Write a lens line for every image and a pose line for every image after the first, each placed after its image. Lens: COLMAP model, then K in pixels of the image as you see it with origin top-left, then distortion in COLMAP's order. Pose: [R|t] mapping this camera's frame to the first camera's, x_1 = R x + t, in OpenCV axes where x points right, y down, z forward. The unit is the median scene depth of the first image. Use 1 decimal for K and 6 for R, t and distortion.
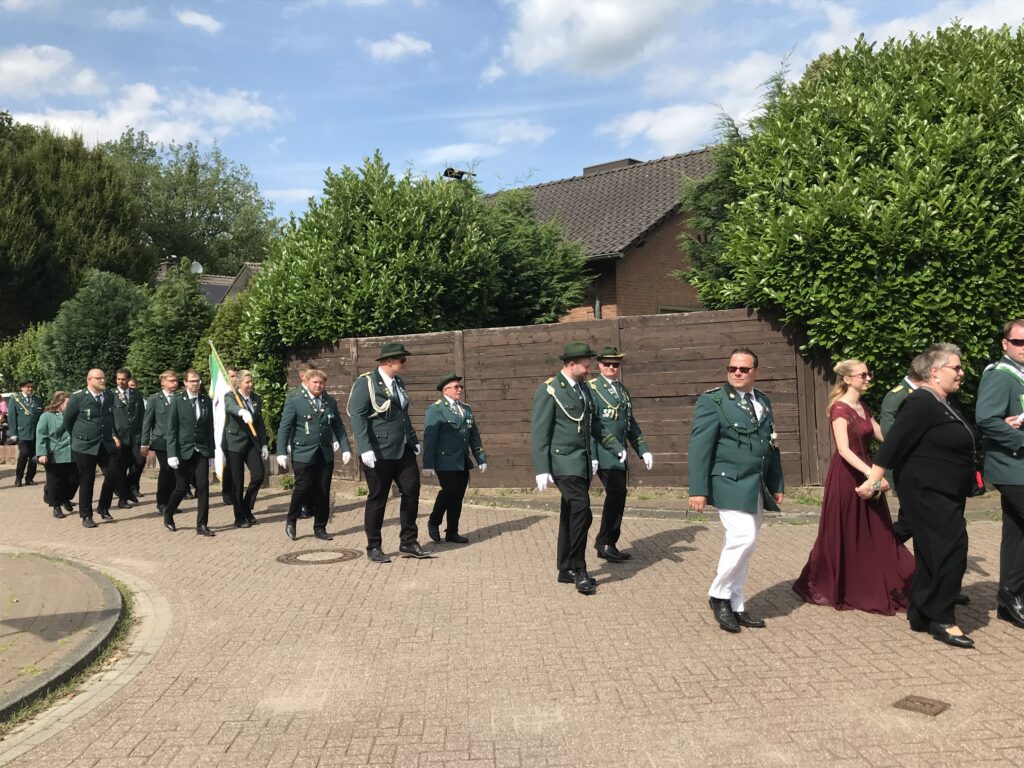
lens RADIAL K [[1009.8, 0, 510.2], [0, 1009.8, 375.0], [0, 0, 1]] dist [0.114182, -0.299214]
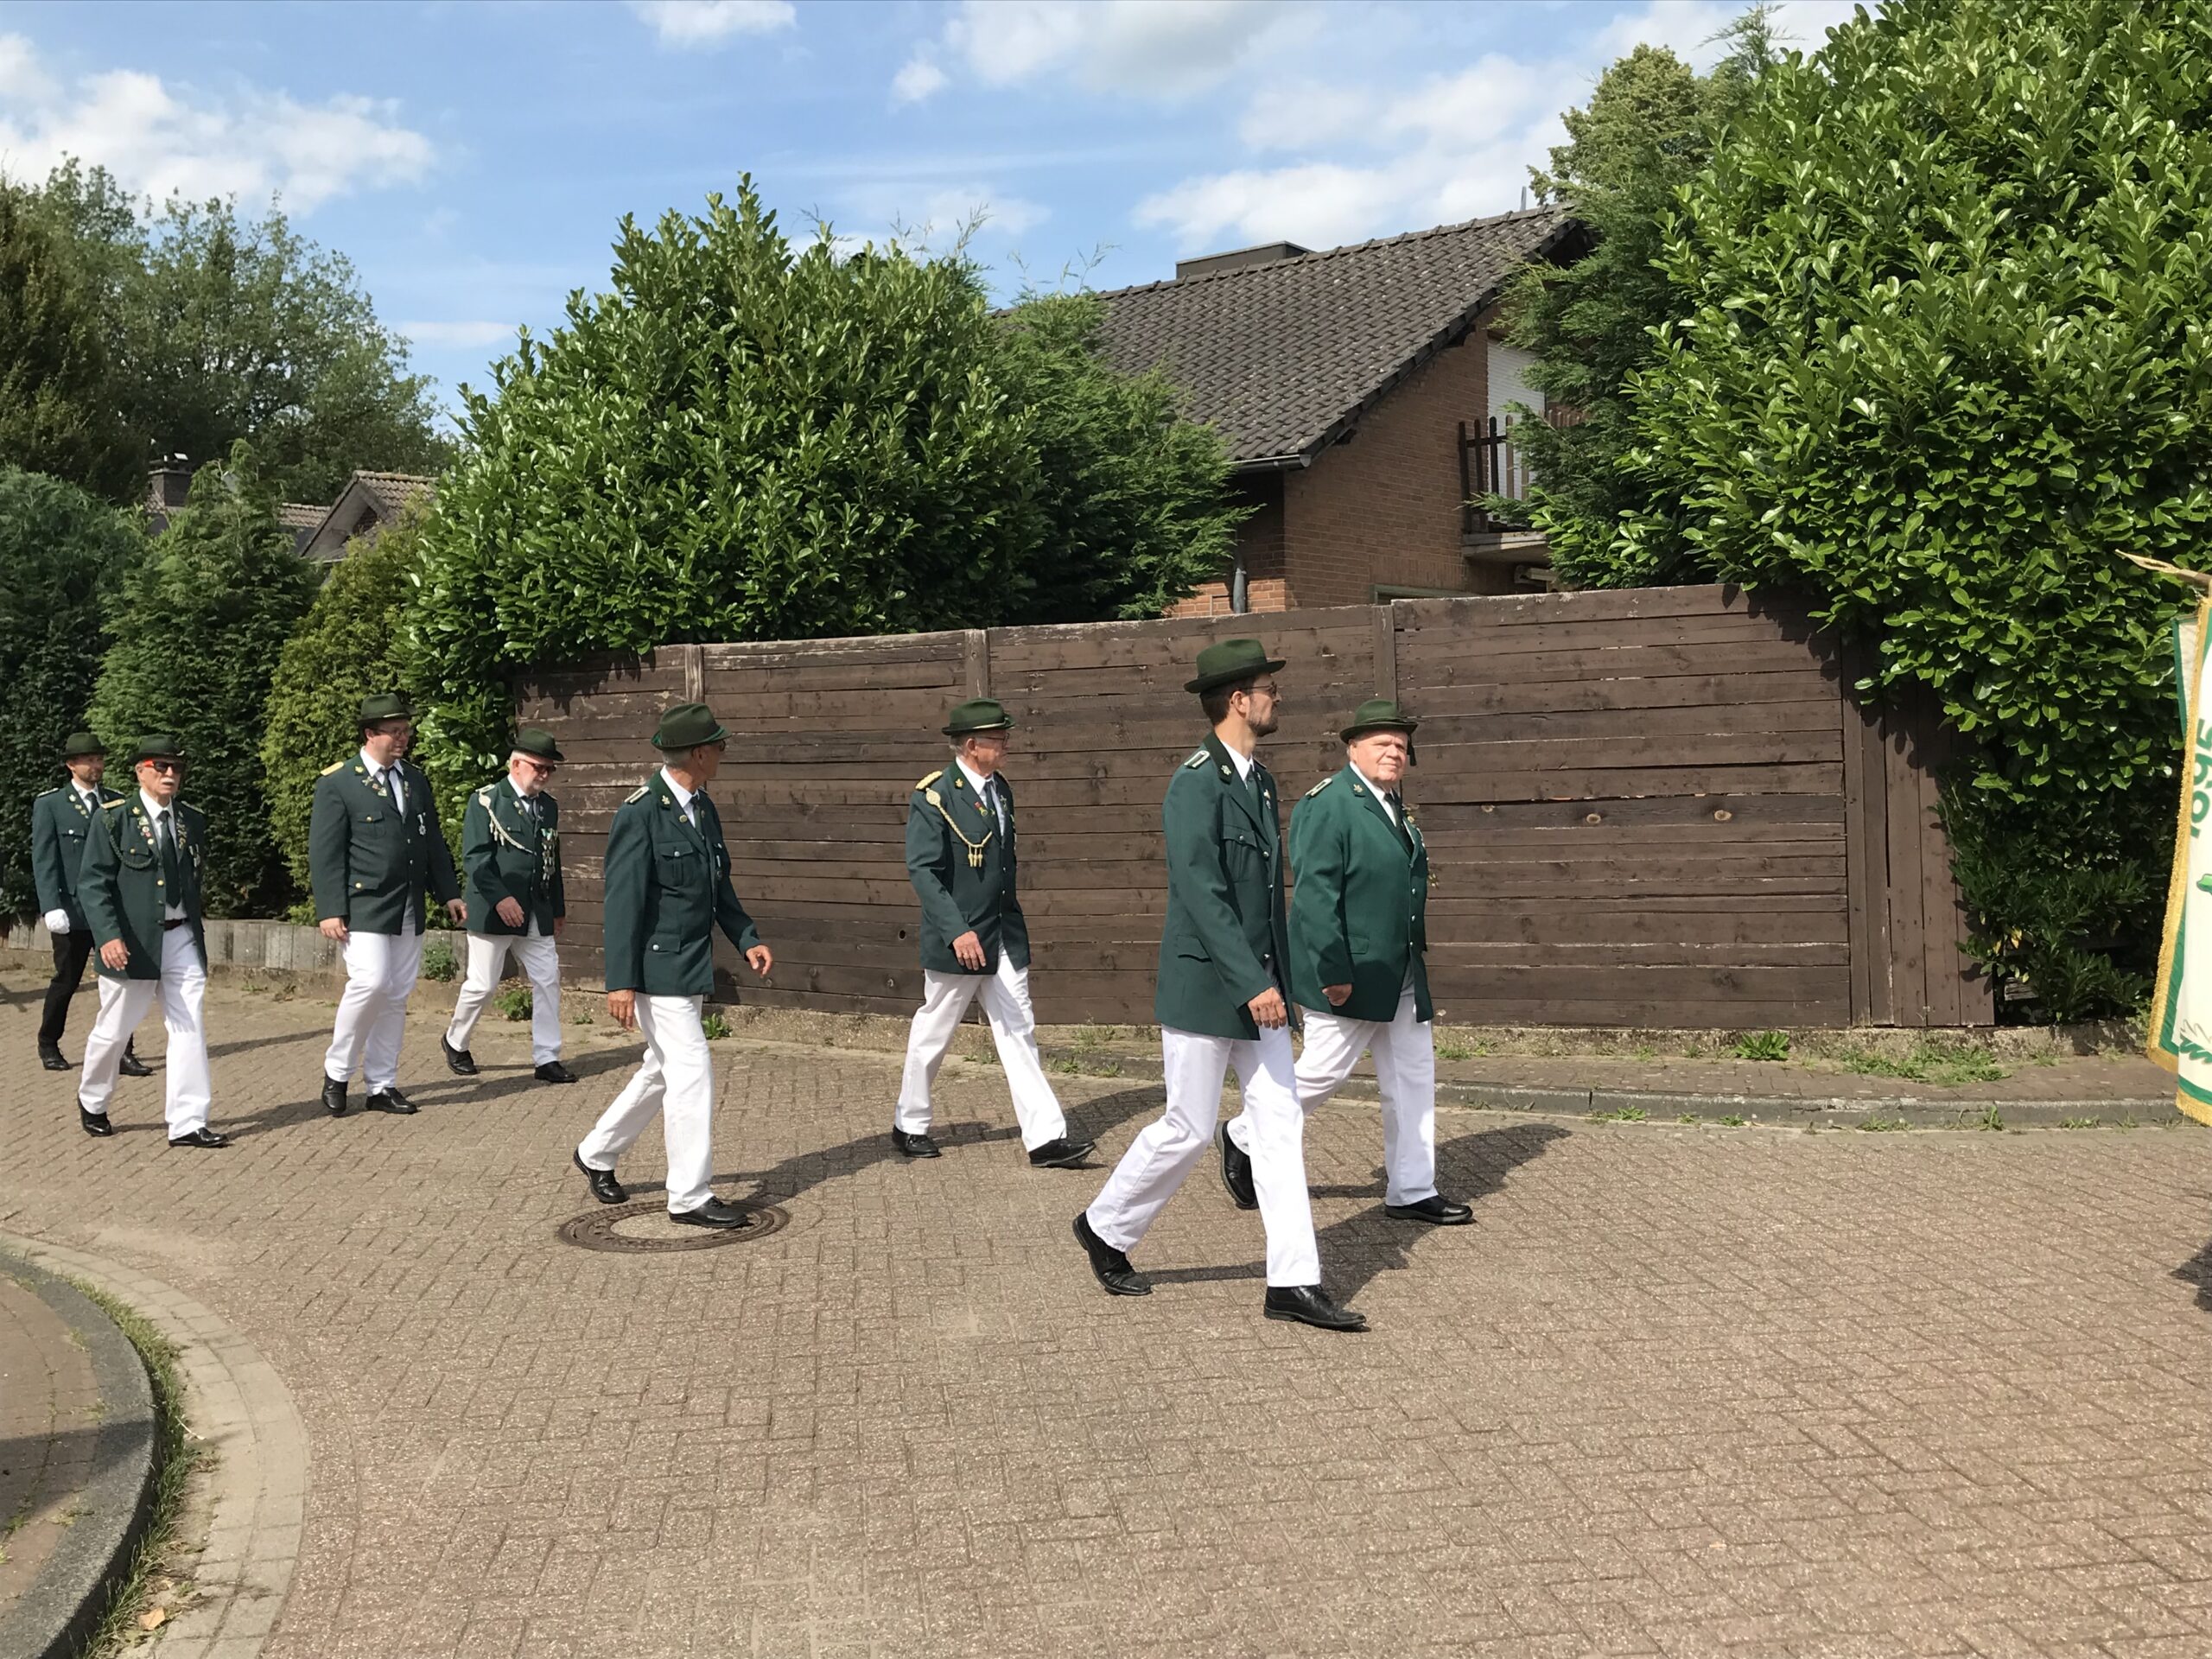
lens RADIAL K [[2166.5, 0, 1098.3], [0, 2166.5, 823.9], [0, 0, 1]] dist [0.076752, -0.158185]
pose [[0.996413, 0.009914, 0.084042, -0.069027], [-0.013131, 0.999198, 0.037815, -0.000383], [-0.083600, -0.038783, 0.995744, 0.134811]]
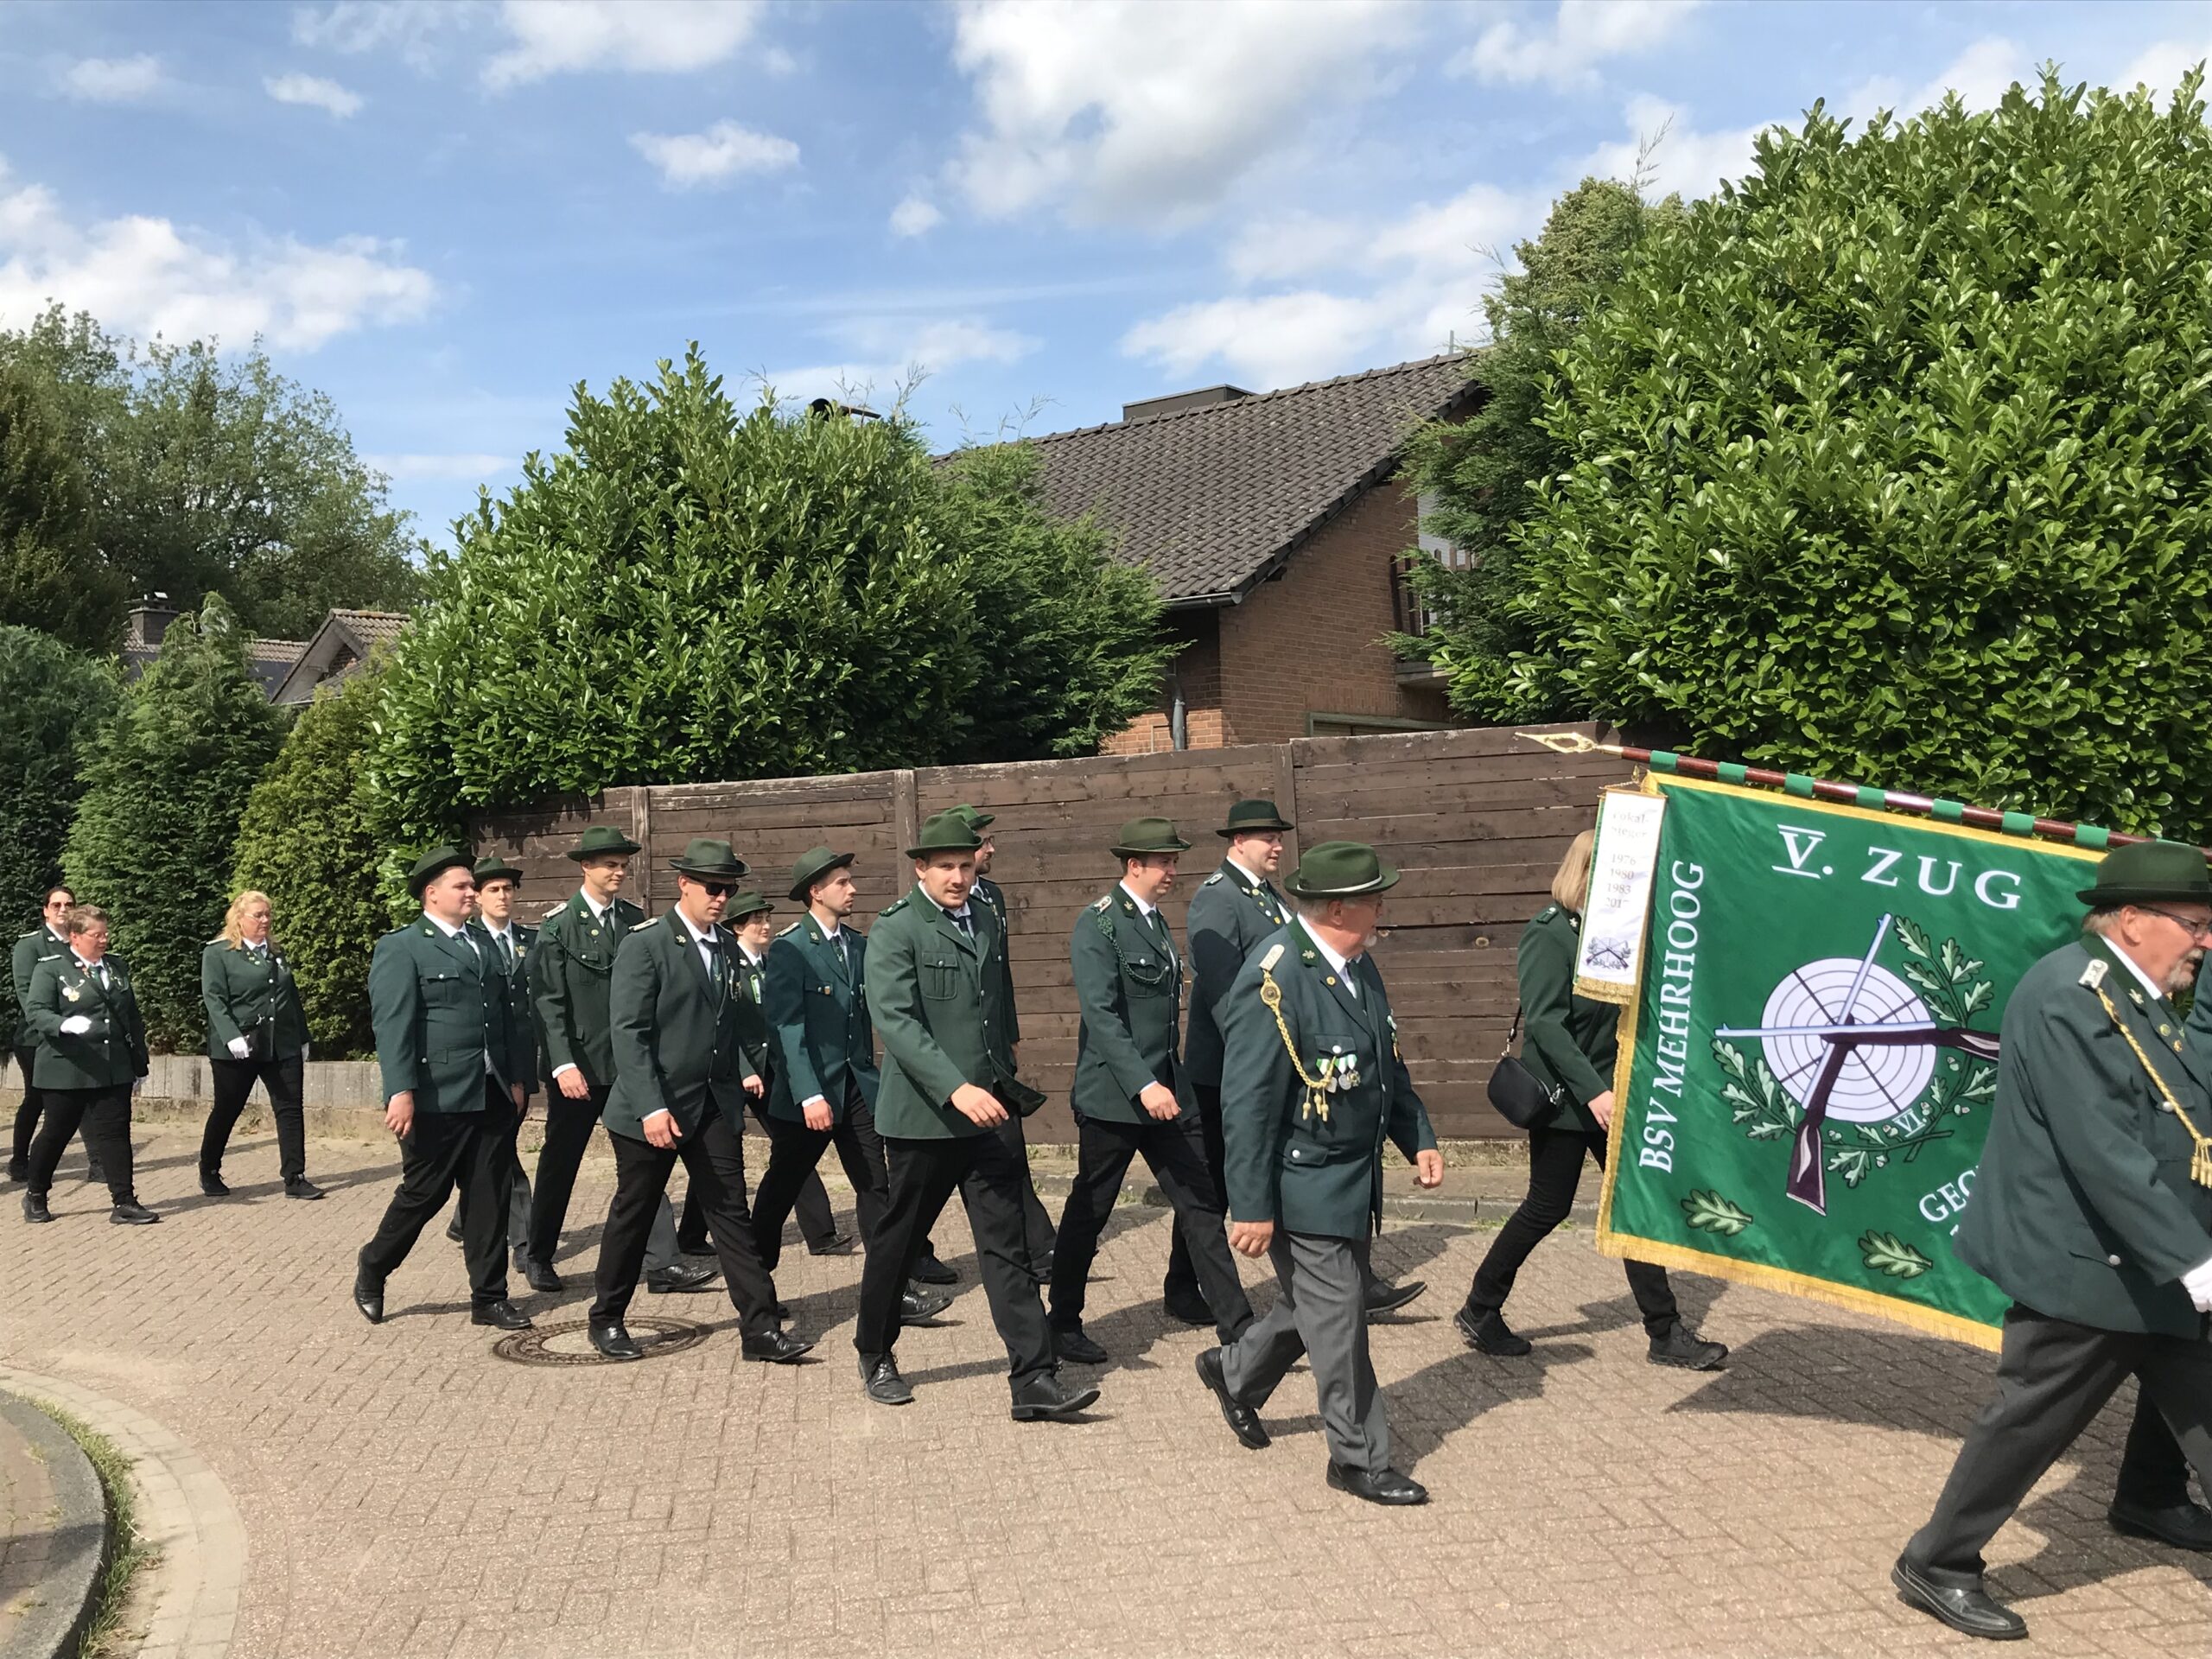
lens RADIAL K [[2165.1, 0, 1104.6], [0, 2165.1, 826.0], [0, 0, 1]] dist [0.108627, -0.260419]
pose [[0.995650, 0.000101, 0.093171, -0.048948], [0.001325, 0.999883, -0.015244, -0.006406], [-0.093162, 0.015301, 0.995533, 0.087763]]
